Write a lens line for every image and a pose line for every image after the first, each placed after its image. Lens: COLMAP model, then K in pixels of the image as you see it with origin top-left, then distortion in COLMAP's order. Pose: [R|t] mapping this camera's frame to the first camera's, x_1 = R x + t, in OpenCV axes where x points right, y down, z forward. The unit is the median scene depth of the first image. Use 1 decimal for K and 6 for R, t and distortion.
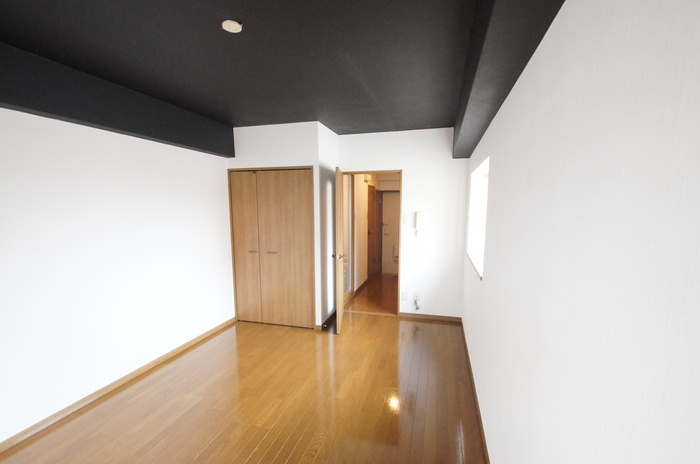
lens RADIAL K [[310.0, 0, 361.2], [0, 310.0, 242.8], [0, 0, 1]] dist [-0.000343, -0.008817]
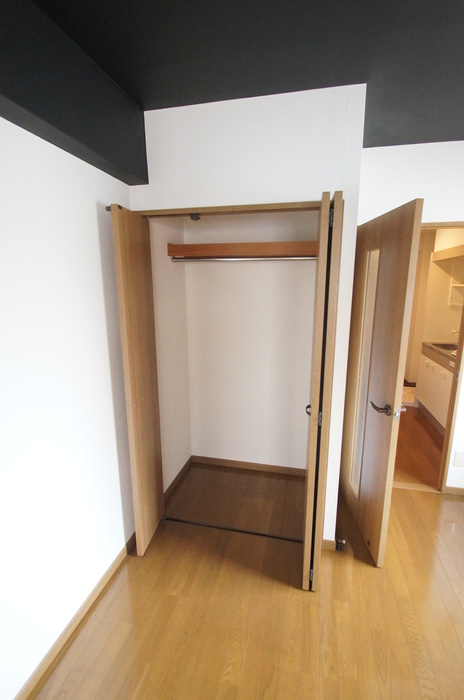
lens RADIAL K [[310.0, 0, 245.8], [0, 310.0, 343.6], [0, 0, 1]] dist [-0.000343, -0.008817]
pose [[0.999187, -0.002909, 0.040198, -0.281589], [-0.000043, 0.997314, 0.073245, -0.079214], [-0.040303, -0.073187, 0.996504, 0.527595]]
